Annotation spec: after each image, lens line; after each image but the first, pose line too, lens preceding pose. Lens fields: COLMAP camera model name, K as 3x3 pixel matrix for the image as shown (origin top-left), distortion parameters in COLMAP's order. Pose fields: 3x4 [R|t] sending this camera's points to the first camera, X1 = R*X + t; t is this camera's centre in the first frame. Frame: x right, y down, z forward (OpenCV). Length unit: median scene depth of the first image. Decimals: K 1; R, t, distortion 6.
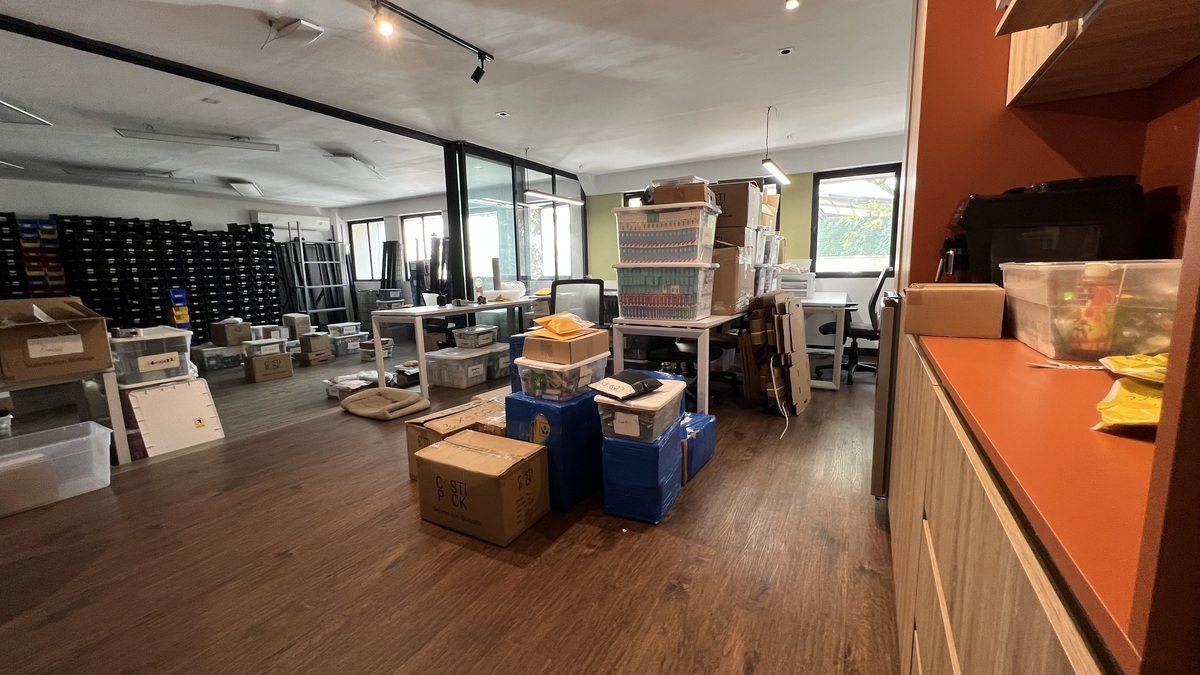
lens RADIAL K [[477.7, 0, 600.0], [0, 477.7, 337.5], [0, 0, 1]] dist [-0.000504, -0.000287]
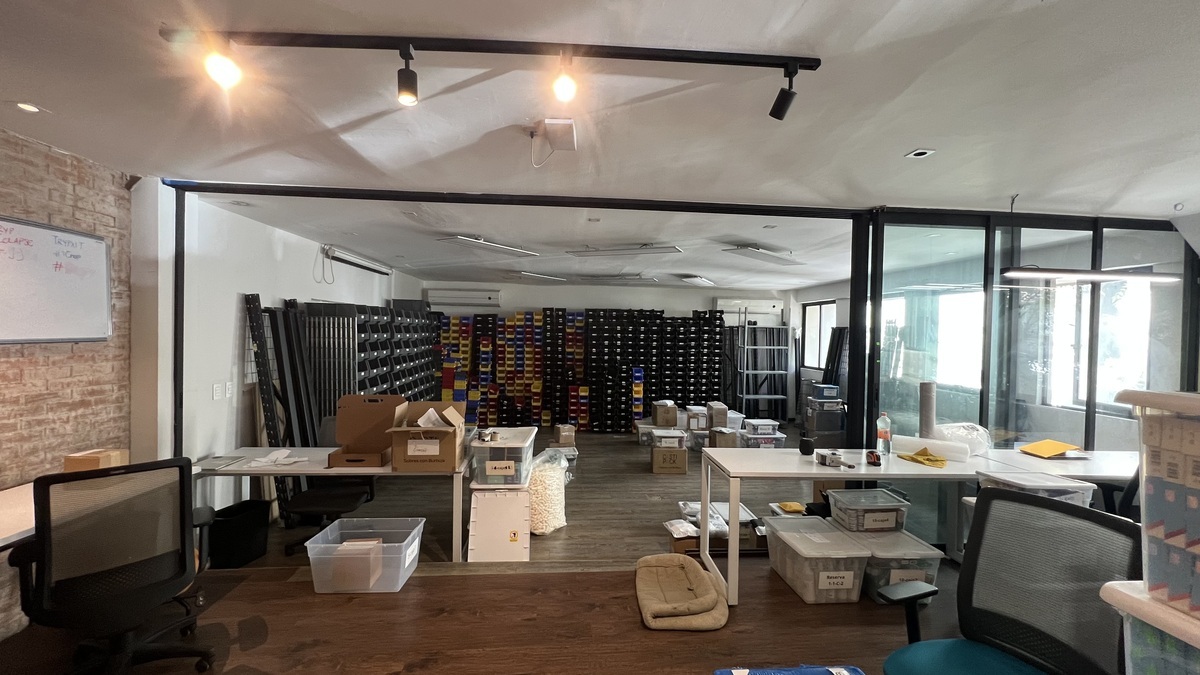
lens RADIAL K [[477.7, 0, 600.0], [0, 477.7, 337.5], [0, 0, 1]] dist [-0.000504, -0.000287]
pose [[0.557969, 0.043650, -0.828713, 0.049102], [-0.153587, 0.986796, -0.051433, -0.133448], [0.815526, 0.155978, 0.557305, 0.329721]]
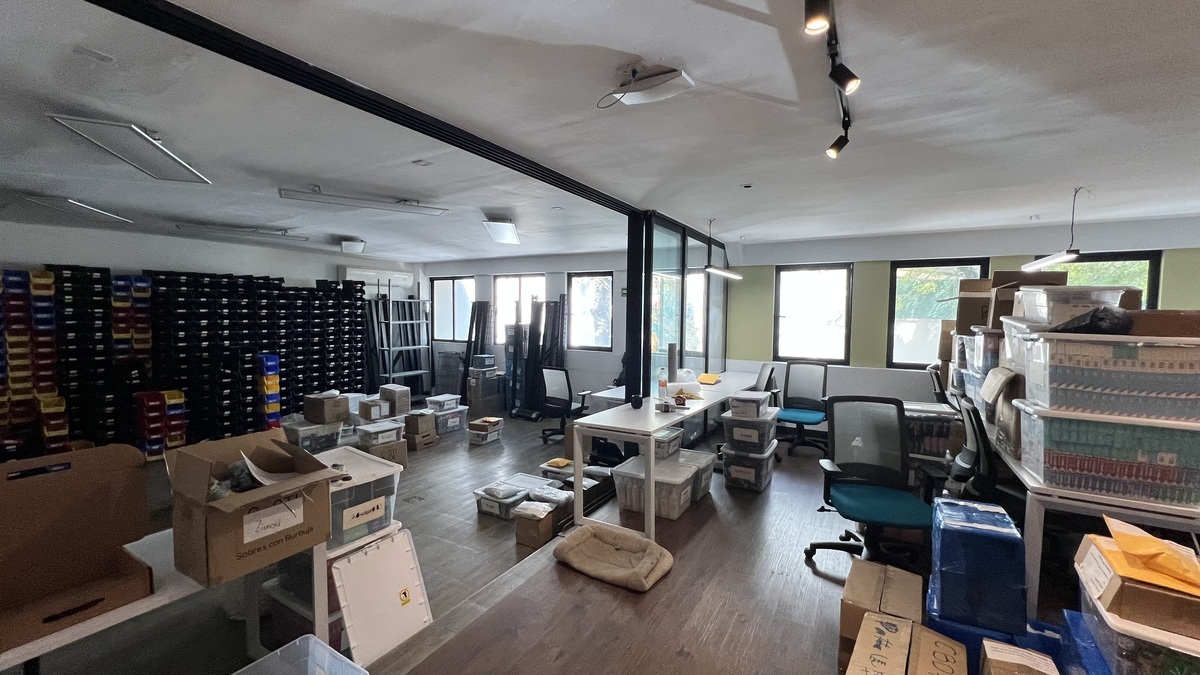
lens RADIAL K [[477.7, 0, 600.0], [0, 477.7, 337.5], [0, 0, 1]] dist [-0.000504, -0.000287]
pose [[0.999312, 0.034685, -0.013109, -0.347606], [-0.035759, 0.994999, -0.093265, -0.096804], [0.009809, 0.093670, 0.995555, 0.159392]]
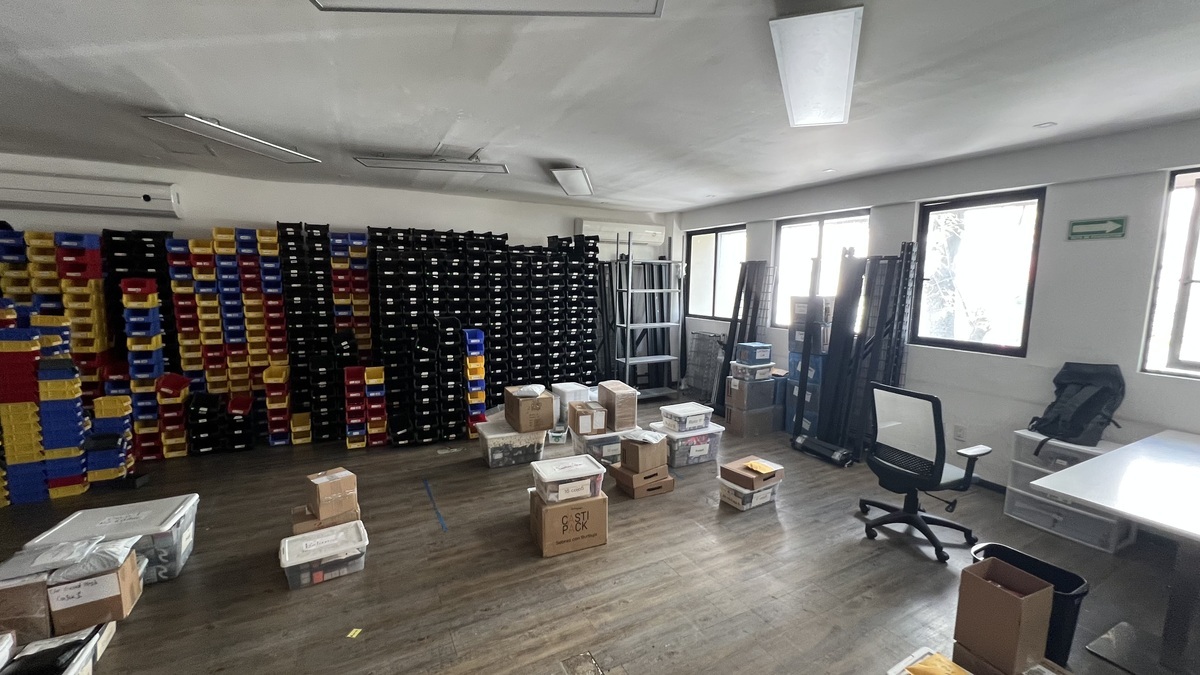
lens RADIAL K [[477.7, 0, 600.0], [0, 477.7, 337.5], [0, 0, 1]] dist [-0.000504, -0.000287]
pose [[0.841871, 0.098377, -0.530637, -0.481150], [-0.111128, 0.993774, 0.007933, -0.153961], [0.528114, 0.052290, 0.847562, 0.669834]]
